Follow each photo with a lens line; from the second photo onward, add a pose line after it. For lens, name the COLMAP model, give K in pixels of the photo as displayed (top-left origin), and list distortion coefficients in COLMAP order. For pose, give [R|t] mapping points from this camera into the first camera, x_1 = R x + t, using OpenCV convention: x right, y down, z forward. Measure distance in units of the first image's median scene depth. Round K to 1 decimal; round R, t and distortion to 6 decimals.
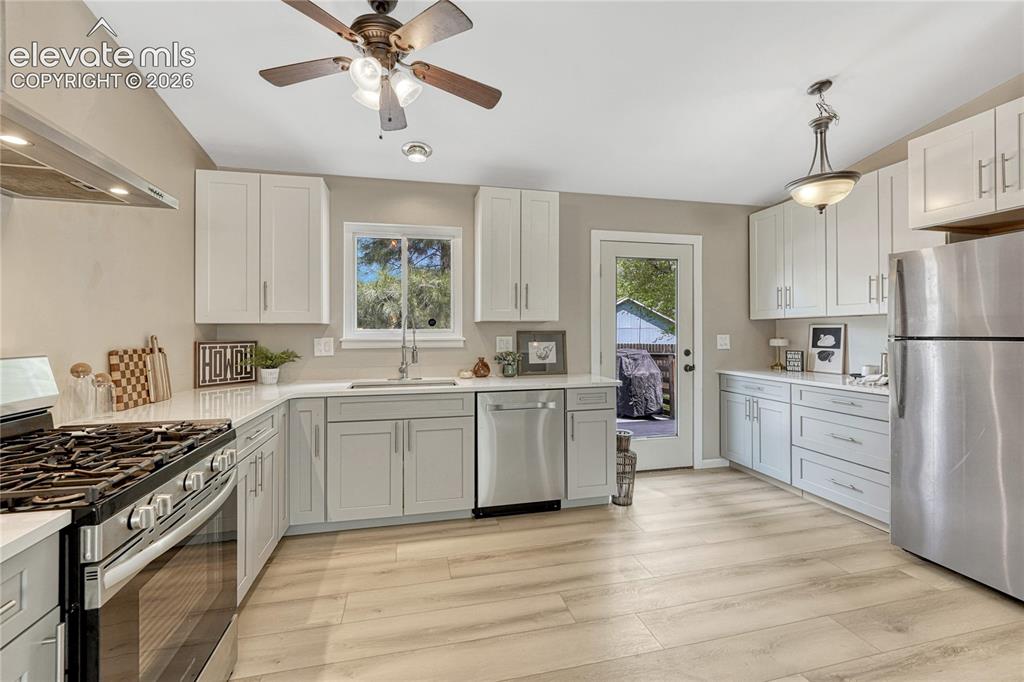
lens RADIAL K [[429.5, 0, 508.7], [0, 429.5, 330.8], [0, 0, 1]] dist [-0.009065, 0.000242]
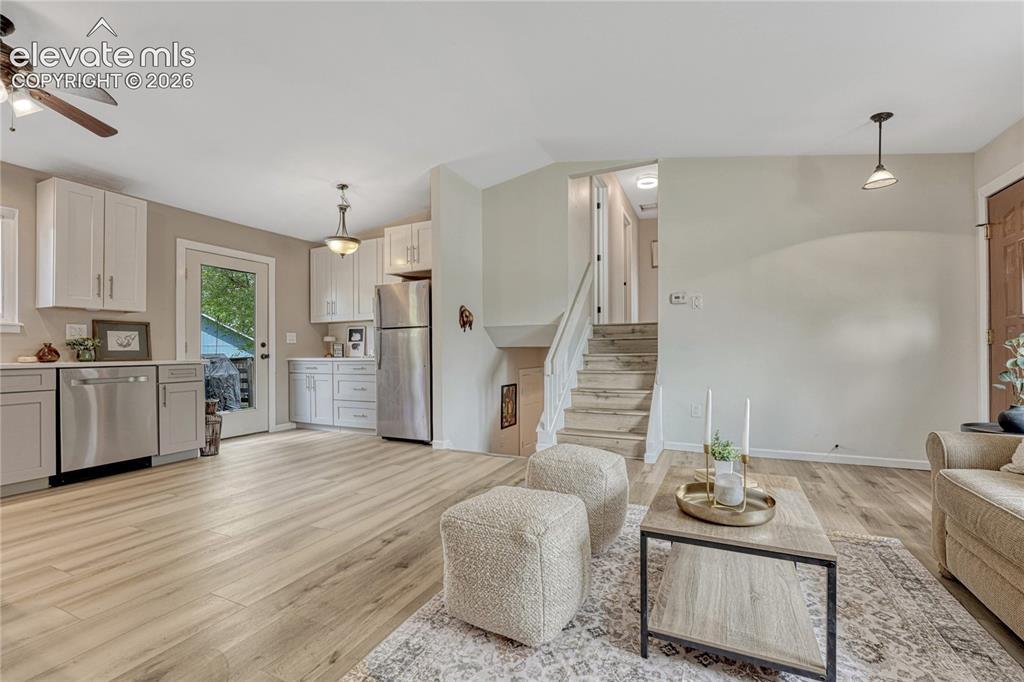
lens RADIAL K [[437.9, 0, 515.9], [0, 437.9, 350.7], [0, 0, 1]] dist [-0.012429, 0.000225]
pose [[0.611595, 0.001541, 0.791170, -0.210752], [0.004616, 0.999974, -0.005516, 0.098875], [-0.791158, 0.007026, 0.611572, -0.538847]]
